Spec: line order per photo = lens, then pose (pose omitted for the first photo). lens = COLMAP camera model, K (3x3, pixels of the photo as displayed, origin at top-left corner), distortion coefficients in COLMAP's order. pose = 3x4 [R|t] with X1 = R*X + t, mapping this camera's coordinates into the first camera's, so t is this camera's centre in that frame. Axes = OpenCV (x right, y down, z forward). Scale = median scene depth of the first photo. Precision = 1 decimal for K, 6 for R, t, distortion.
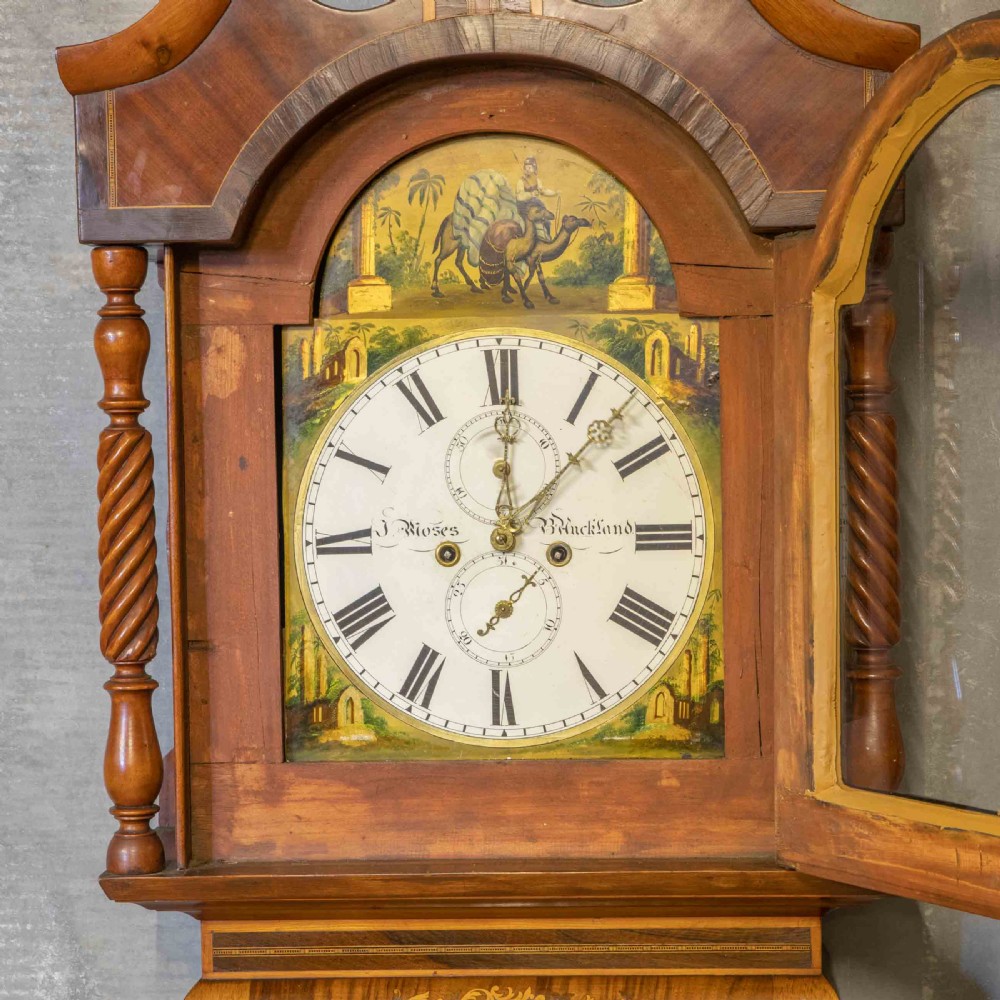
lens RADIAL K [[2848.7, 0, 496.6], [0, 2848.7, 495.3], [0, 0, 1]] dist [0.200260, 0.000000]
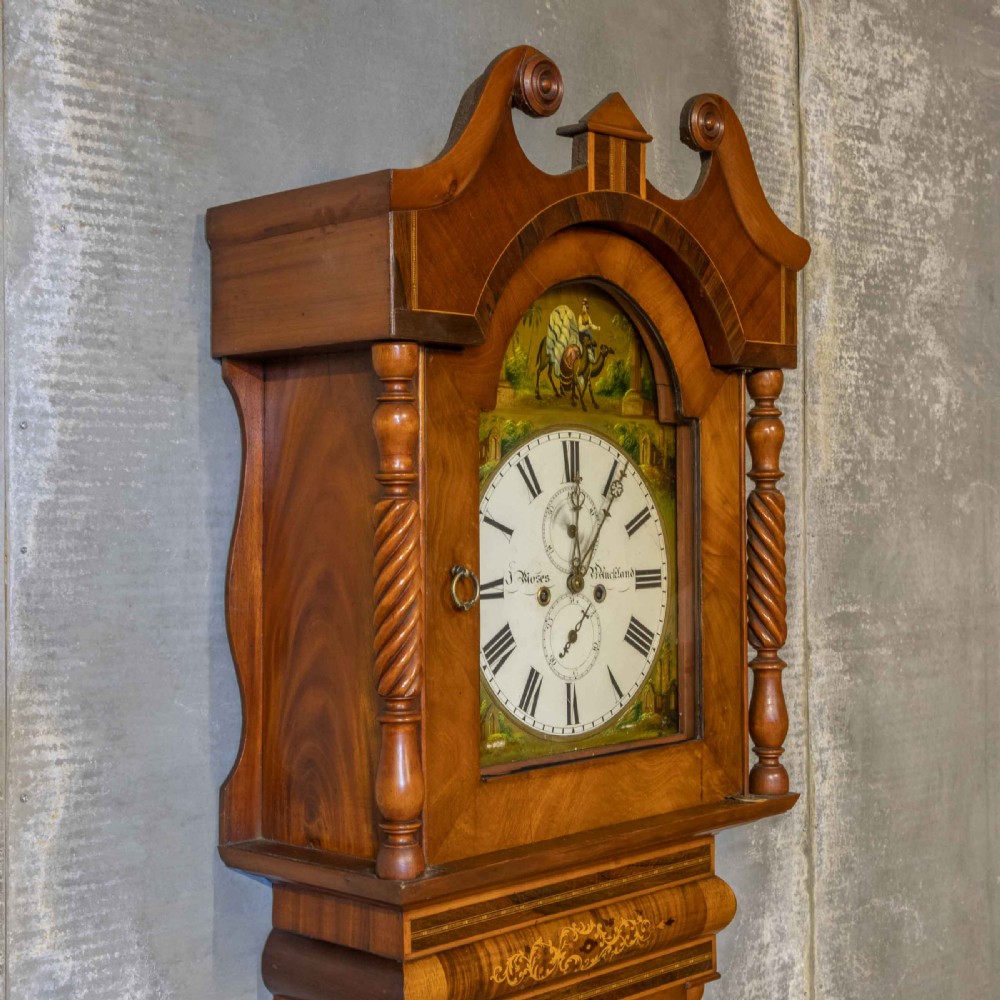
lens RADIAL K [[1725.8, 0, 476.4], [0, 1725.8, 486.7], [0, 0, 1]] dist [0.024624, 0.000000]
pose [[0.650340, 0.015135, 0.759493, -0.638526], [0.021109, 0.999055, -0.037984, -0.000075], [-0.759350, 0.040734, 0.649406, 0.510157]]
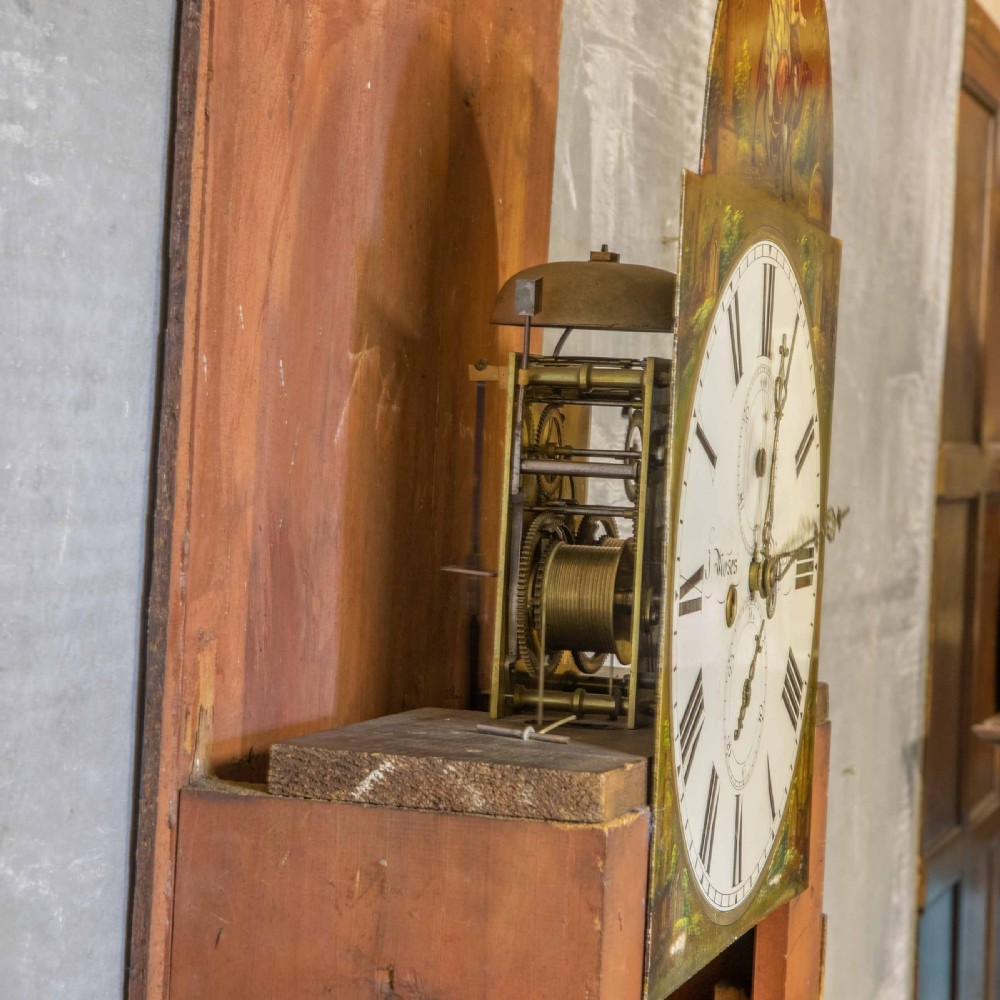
lens RADIAL K [[2631.7, 0, 503.1], [0, 2631.7, 495.4], [0, 0, 1]] dist [0.166295, 0.000000]
pose [[0.236525, 0.000143, 0.971625, -0.556540], [-0.028822, 0.999561, 0.006870, -0.004384], [-0.971198, -0.029629, 0.236425, 0.919918]]
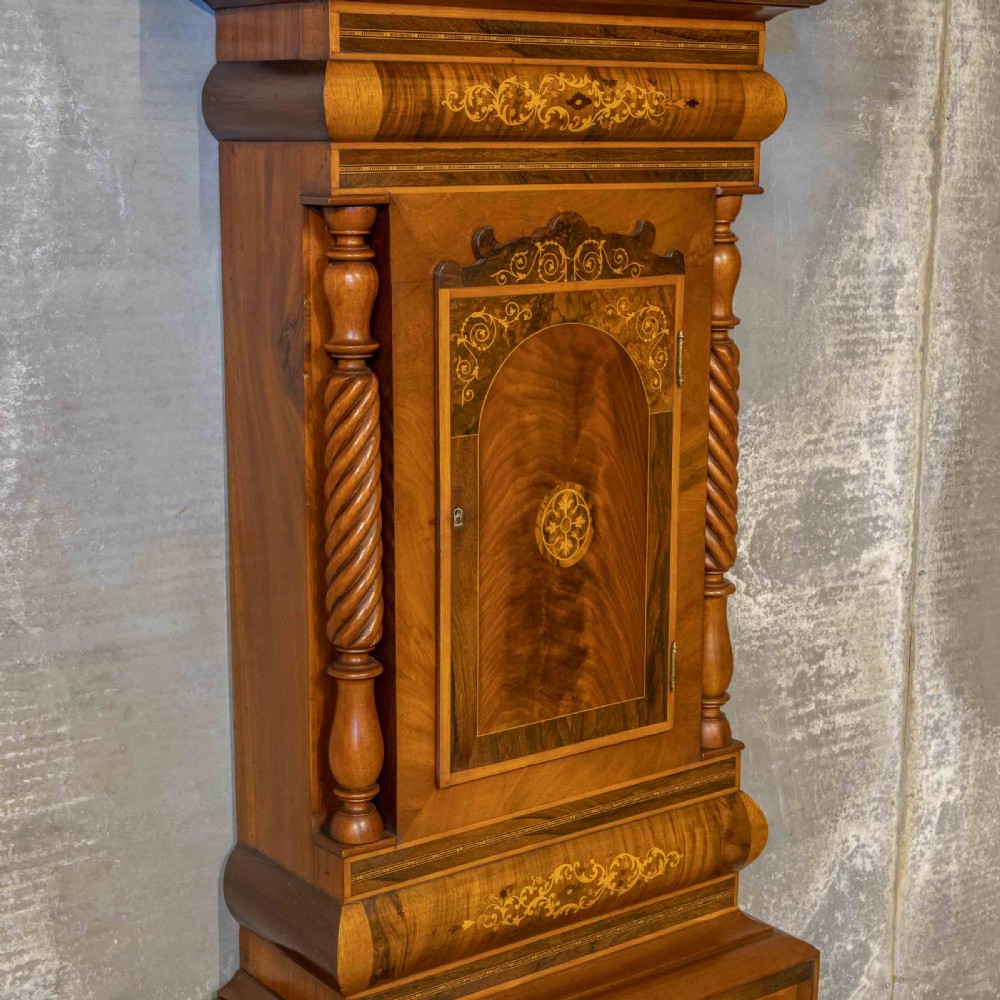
lens RADIAL K [[1794.5, 0, 496.7], [0, 1794.5, 498.1], [0, 0, 1]] dist [0.053670, 0.000000]
pose [[0.765716, -0.109351, 0.633816, -0.488042], [-0.004941, 0.984412, 0.175808, 0.212226], [-0.643160, -0.137750, 0.753239, 0.461286]]
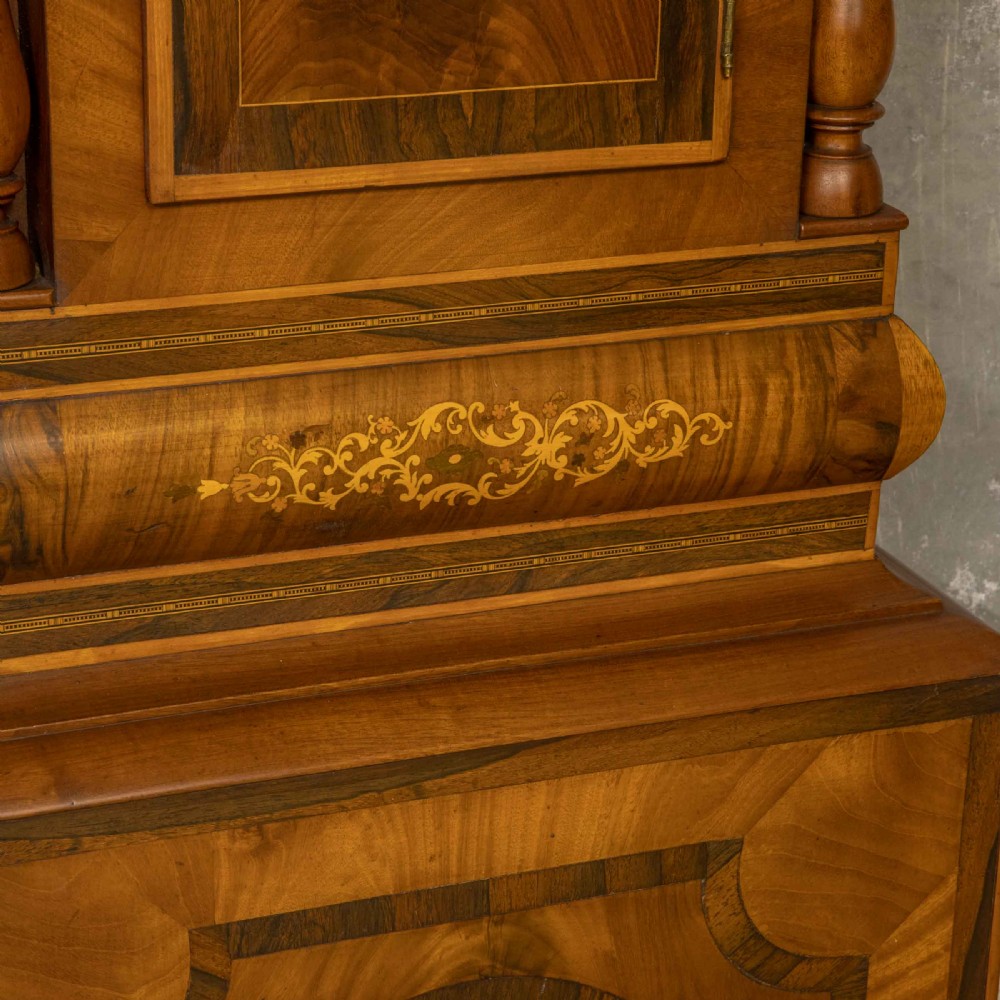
lens RADIAL K [[2658.5, 0, 447.3], [0, 2658.5, 494.8], [0, 0, 1]] dist [0.141904, 0.000000]
pose [[0.910715, -0.116642, 0.396224, -0.217646], [-0.027419, 0.940107, 0.339776, 0.330311], [-0.412125, -0.320303, 0.852971, 0.516977]]
